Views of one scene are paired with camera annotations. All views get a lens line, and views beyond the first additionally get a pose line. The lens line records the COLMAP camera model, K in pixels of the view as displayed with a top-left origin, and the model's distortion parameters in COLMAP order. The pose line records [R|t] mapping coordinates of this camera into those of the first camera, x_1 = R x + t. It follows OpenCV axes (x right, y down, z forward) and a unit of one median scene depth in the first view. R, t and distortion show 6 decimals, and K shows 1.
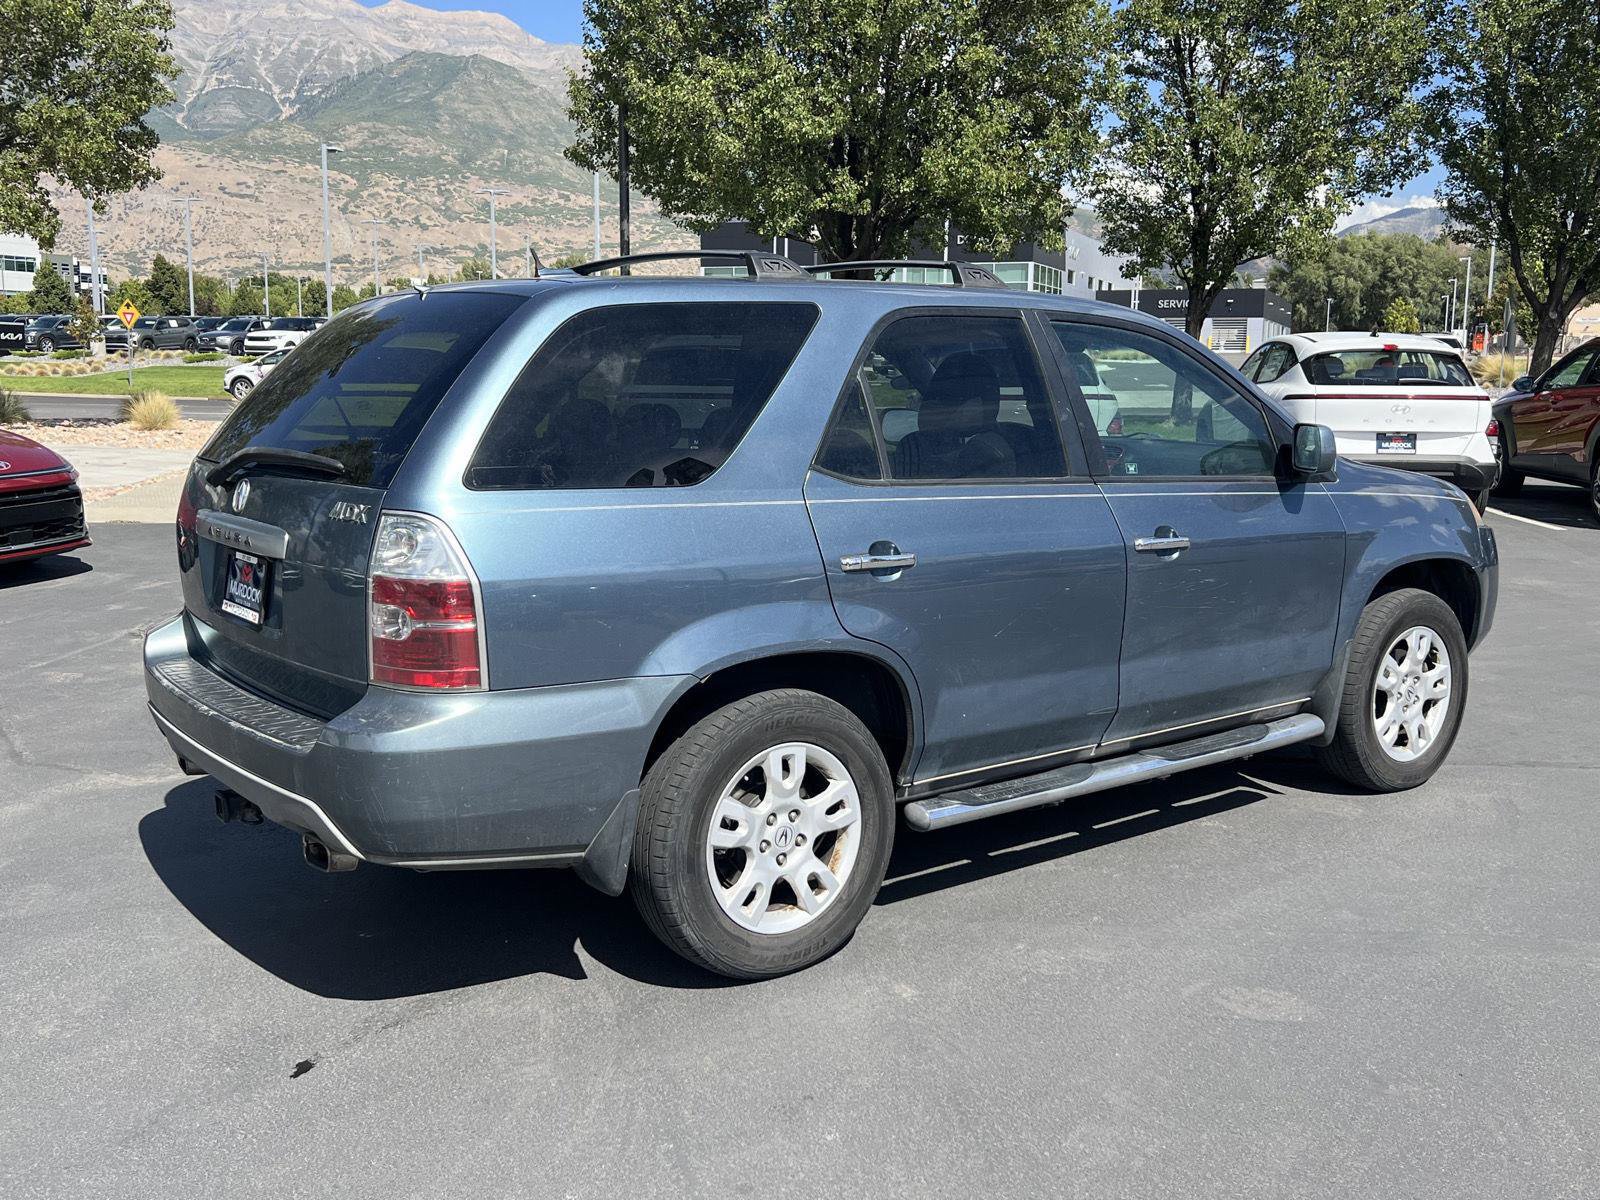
lens RADIAL K [[1775.8, 0, 792.4], [0, 1775.8, 601.5], [0, 0, 1]] dist [0.035902, 0.000000]
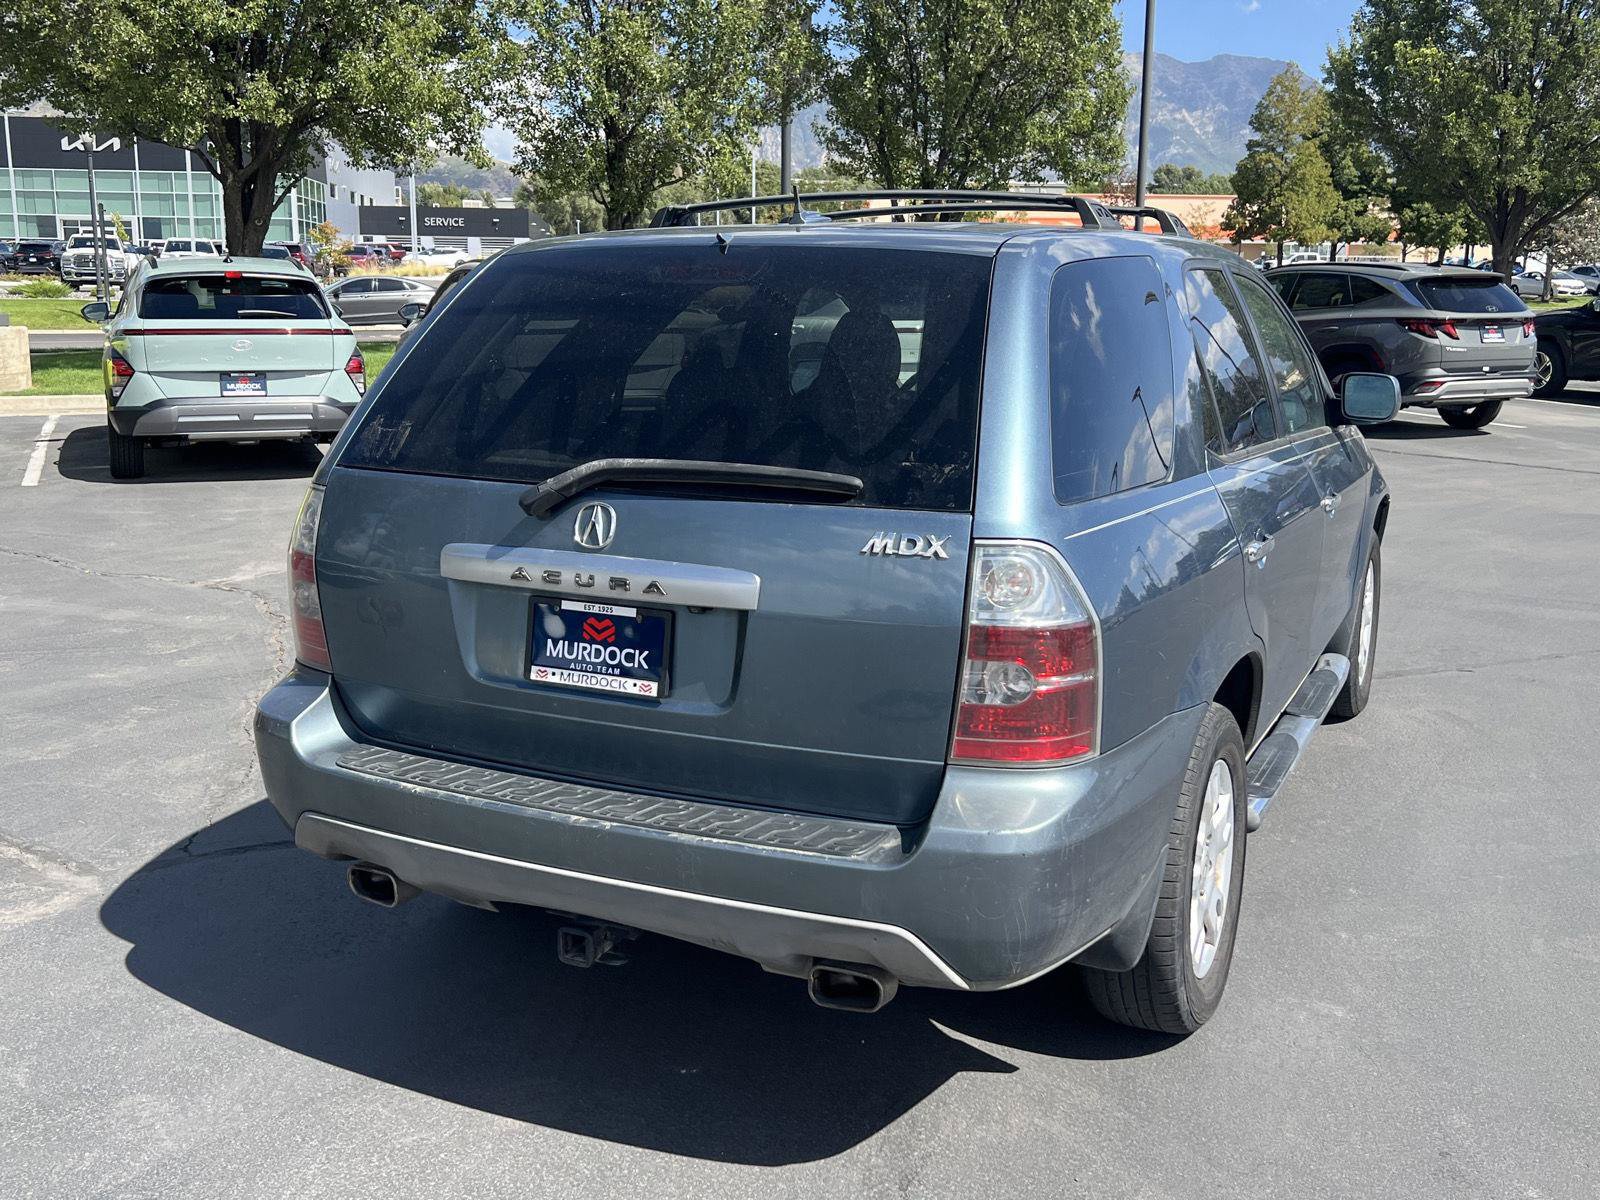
lens RADIAL K [[1775.8, 0, 784.6], [0, 1775.8, 546.4], [0, 0, 1]] dist [0.035902, 0.000000]
pose [[0.871063, -0.077757, 0.484978, -0.250838], [0.068534, 0.996972, 0.036753, -0.030138], [-0.486367, 0.001224, 0.873754, 0.133254]]
